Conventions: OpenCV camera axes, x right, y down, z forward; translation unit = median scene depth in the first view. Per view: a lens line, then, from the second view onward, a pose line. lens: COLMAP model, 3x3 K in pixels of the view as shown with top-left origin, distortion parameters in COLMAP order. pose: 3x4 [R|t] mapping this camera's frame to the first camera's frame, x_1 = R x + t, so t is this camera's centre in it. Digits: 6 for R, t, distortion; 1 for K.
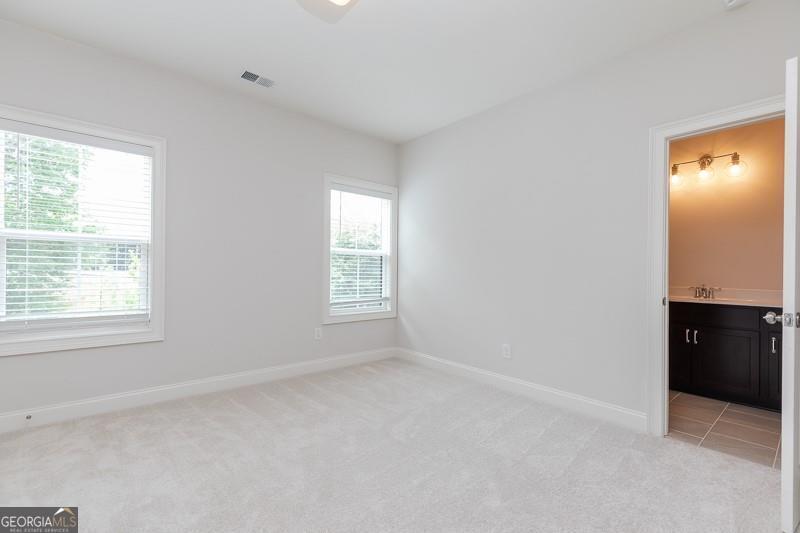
lens RADIAL K [[362.5, 0, 401.0], [0, 362.5, 271.0], [0, 0, 1]] dist [0.001891, -0.000009]
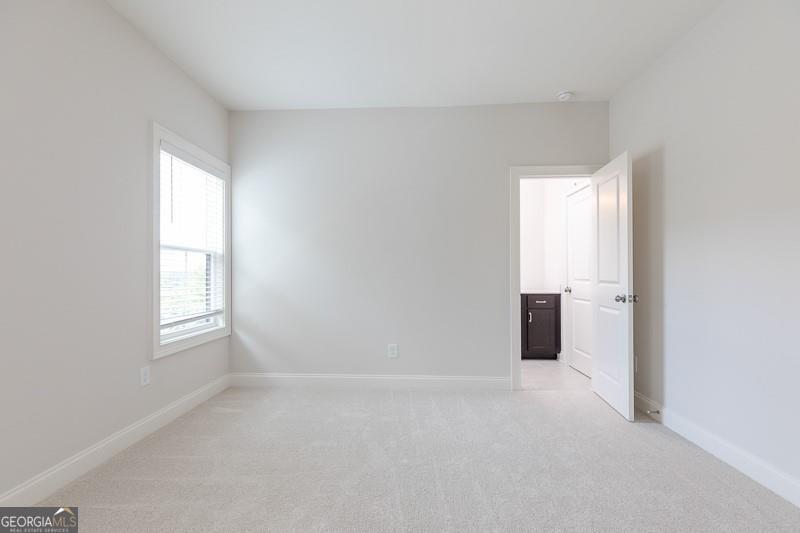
lens RADIAL K [[362.5, 0, 401.0], [0, 362.5, 271.0], [0, 0, 1]] dist [0.001891, -0.000009]
pose [[0.670664, -0.008399, 0.741714, -0.345557], [0.009343, 0.999952, 0.002876, -0.005779], [-0.741702, 0.005001, 0.670710, 0.221734]]
